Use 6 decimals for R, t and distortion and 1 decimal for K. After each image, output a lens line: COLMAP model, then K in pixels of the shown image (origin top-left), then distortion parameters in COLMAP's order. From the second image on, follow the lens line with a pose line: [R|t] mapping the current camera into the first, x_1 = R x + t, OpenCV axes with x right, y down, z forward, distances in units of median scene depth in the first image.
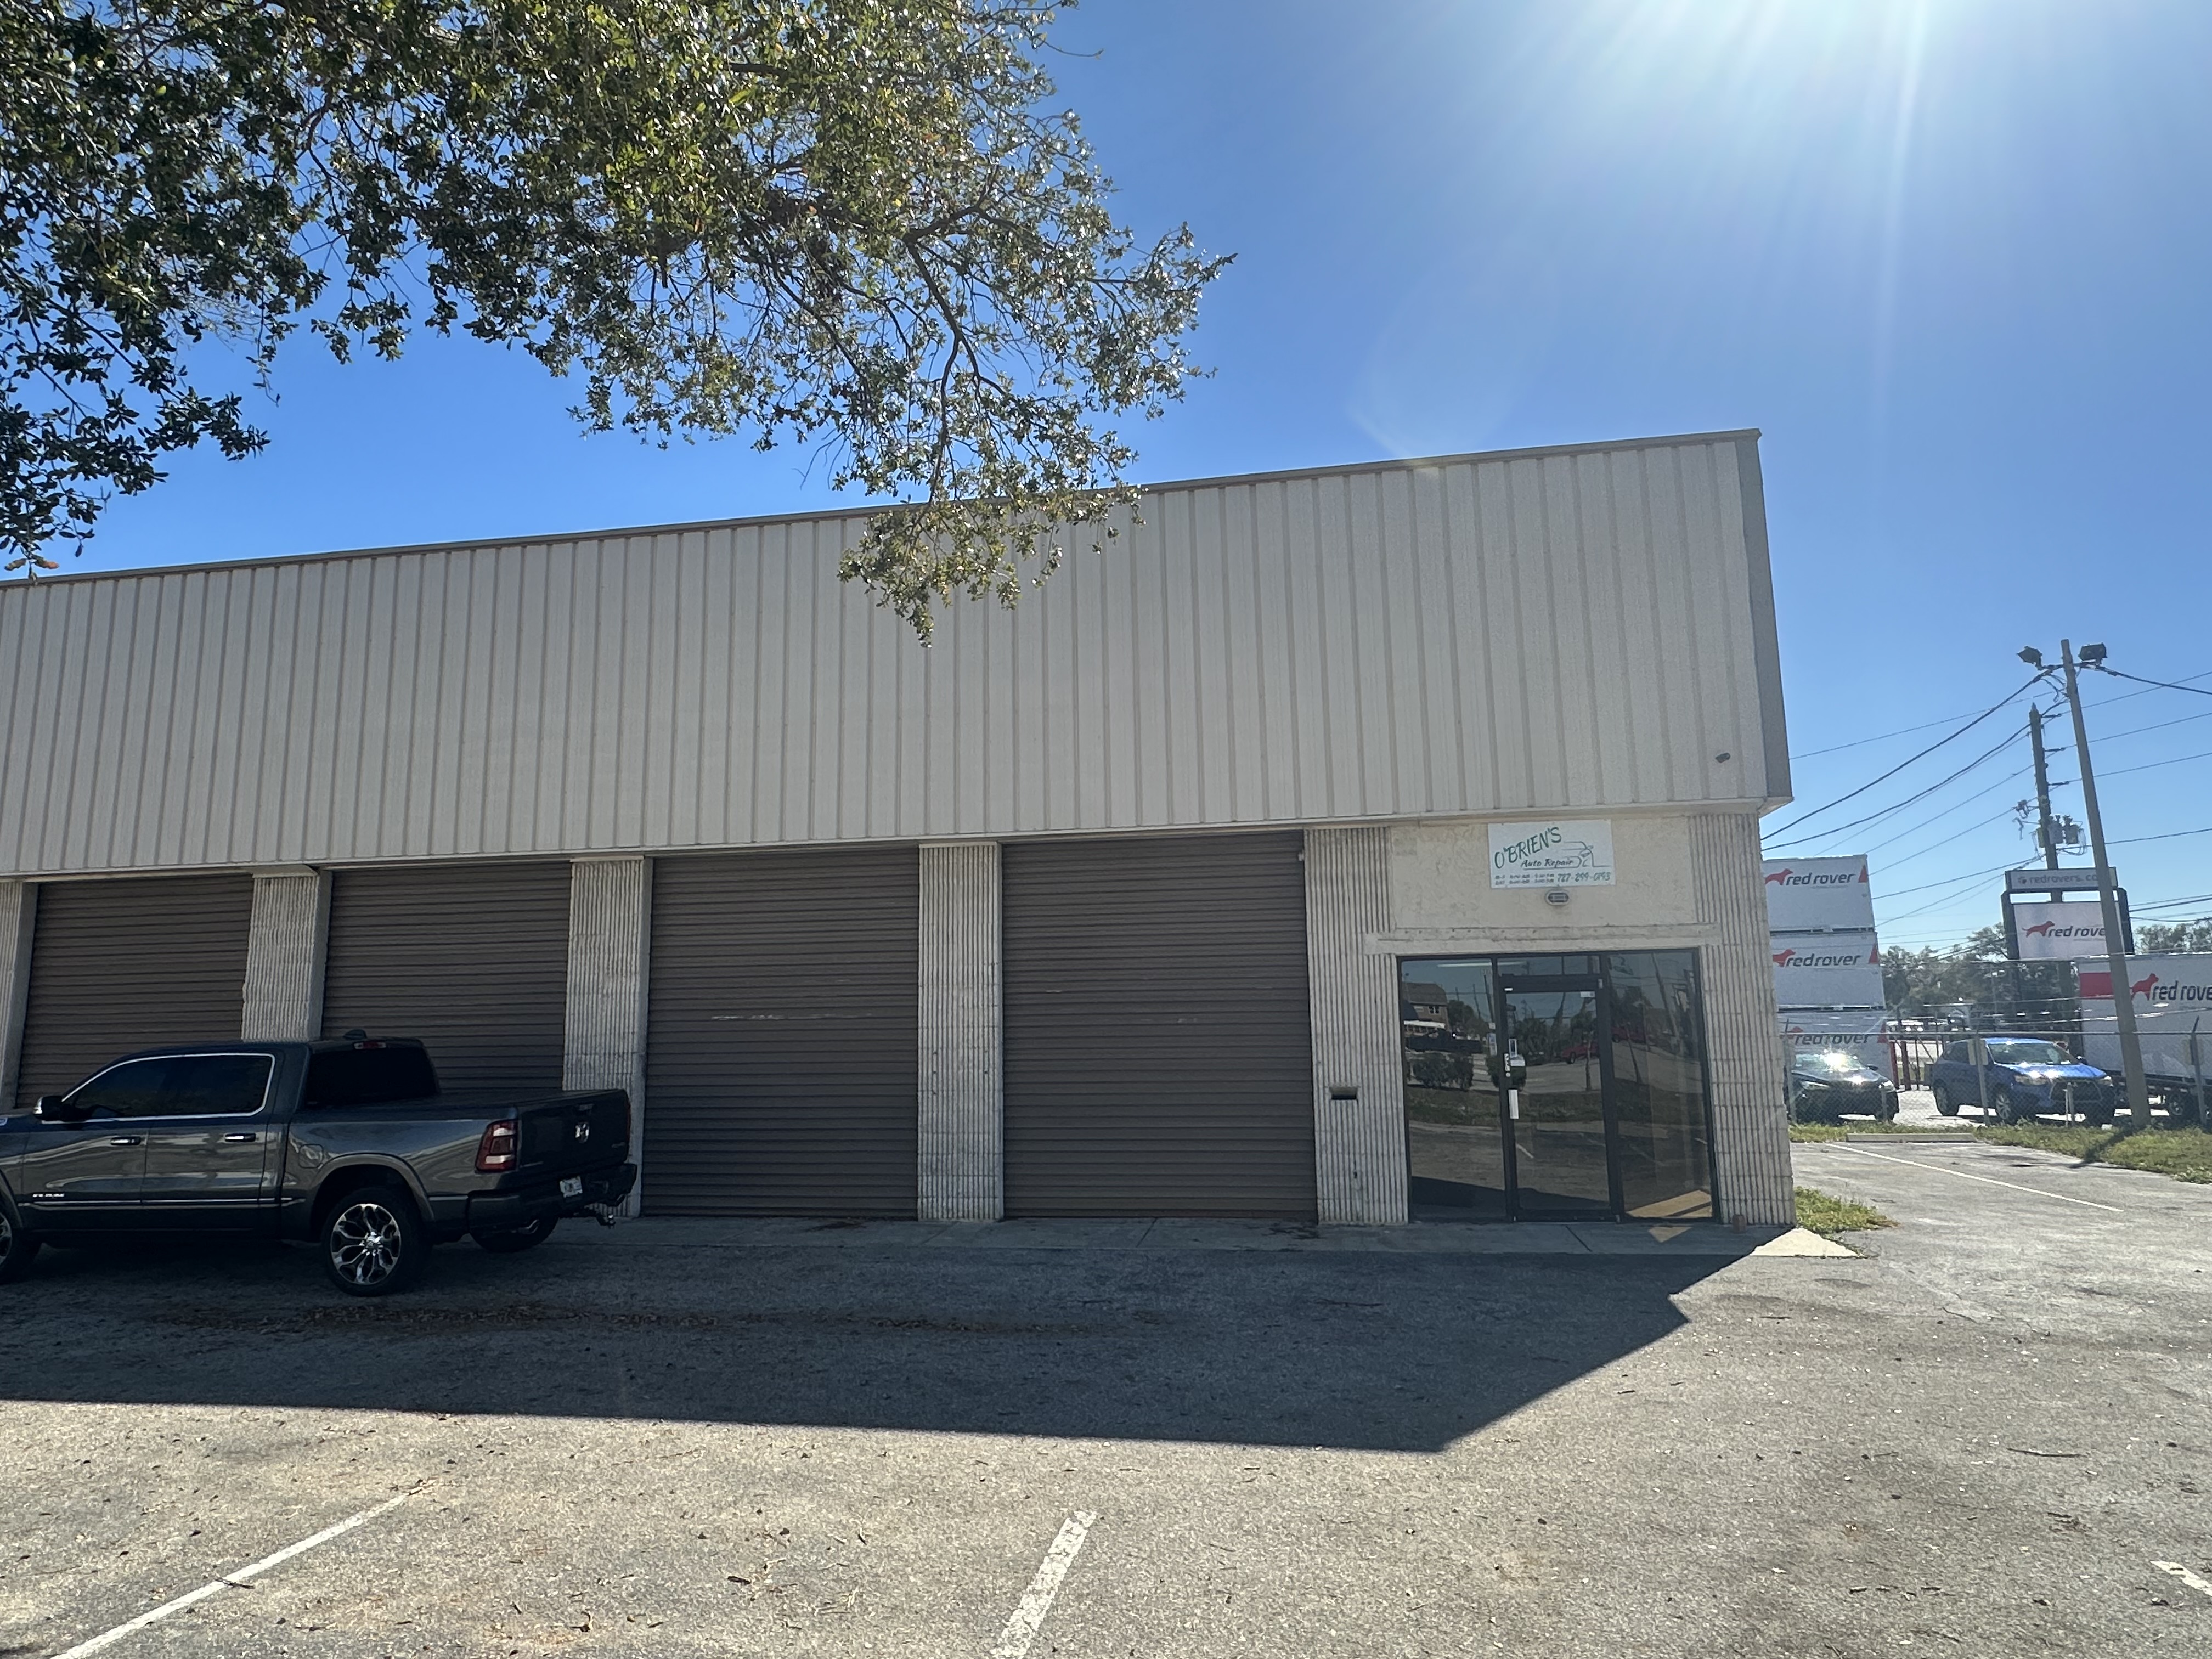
lens RADIAL K [[1351.7, 0, 1104.1], [0, 1351.7, 821.2], [0, 0, 1]] dist [-0.005008, 0.001670]
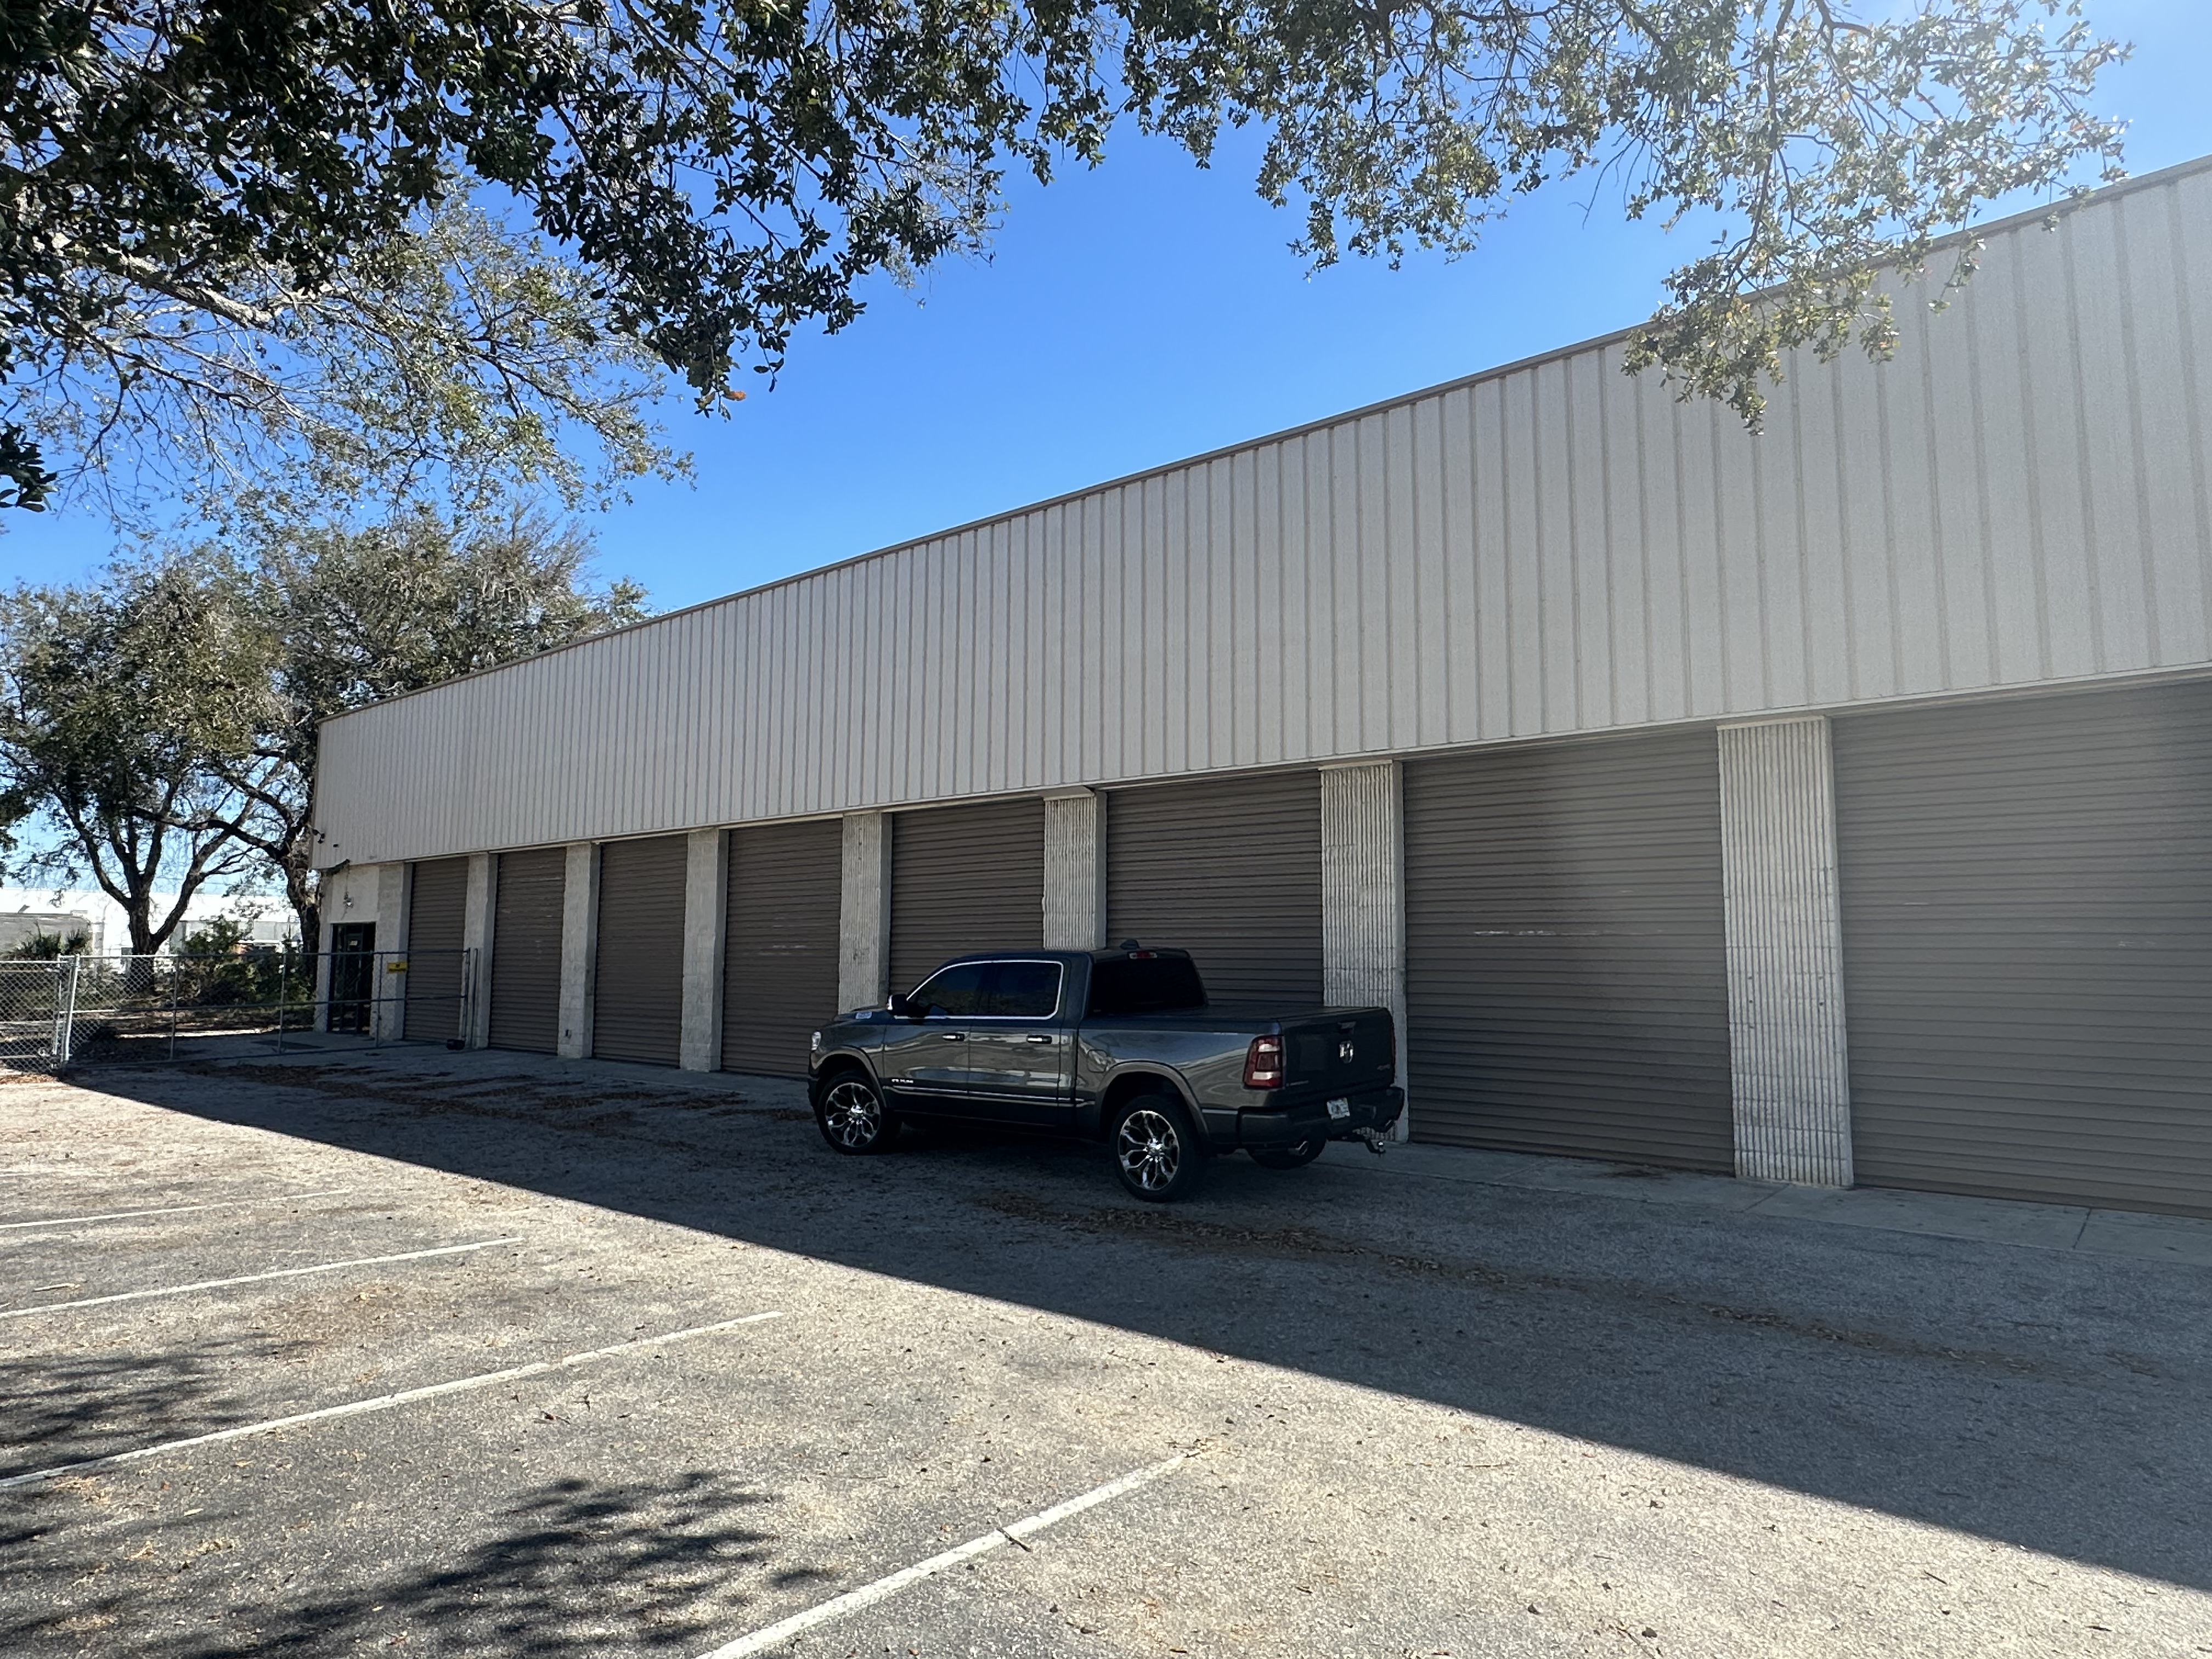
lens RADIAL K [[1351.7, 0, 1103.2], [0, 1351.7, 827.5], [0, 0, 1]] dist [-0.005008, 0.001670]
pose [[0.859979, -0.028639, -0.509525, -0.063159], [0.061164, 0.997011, 0.047195, 0.026310], [0.506650, -0.071751, 0.859161, 0.153577]]
